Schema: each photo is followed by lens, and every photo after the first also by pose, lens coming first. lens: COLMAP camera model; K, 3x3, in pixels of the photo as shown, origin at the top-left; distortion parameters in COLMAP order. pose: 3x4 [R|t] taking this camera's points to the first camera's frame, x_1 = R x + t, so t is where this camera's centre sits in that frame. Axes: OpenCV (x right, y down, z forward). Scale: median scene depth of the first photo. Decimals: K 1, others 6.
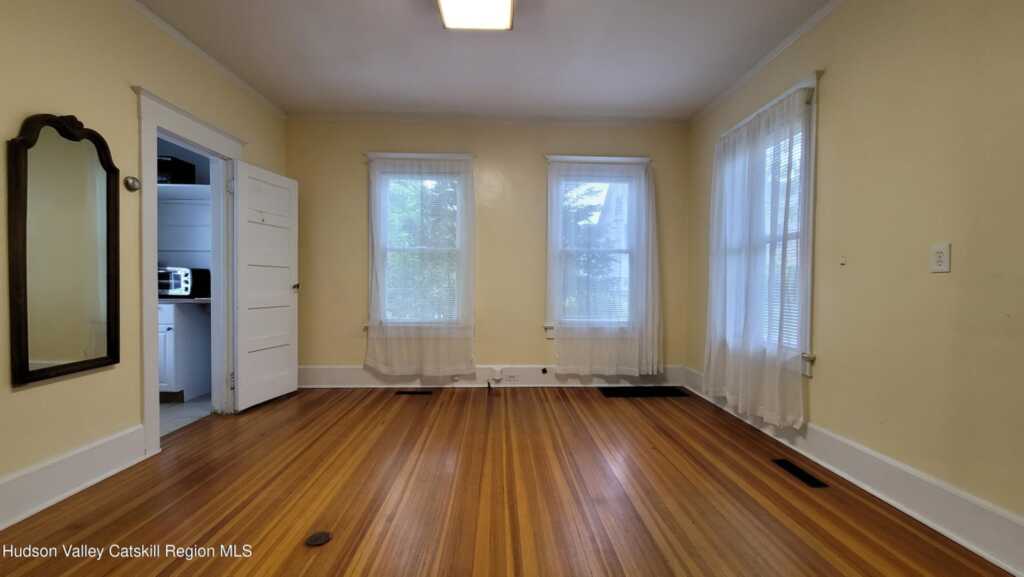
lens RADIAL K [[417.7, 0, 515.9], [0, 417.7, 287.1], [0, 0, 1]] dist [0.000768, 0.000082]
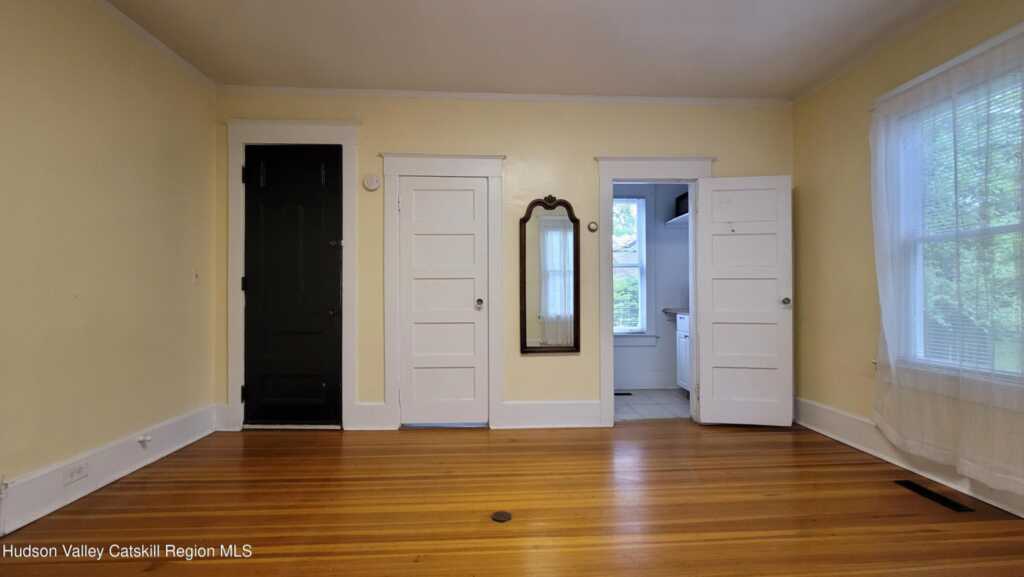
lens RADIAL K [[431.6, 0, 512.0], [0, 431.6, 288.5], [0, 0, 1]] dist [0.000357, 0.000334]
pose [[0.016834, -0.017732, -0.999701, 0.409347], [-0.008448, 0.999805, -0.017876, -0.008214], [0.999823, 0.008746, 0.016681, 0.546565]]
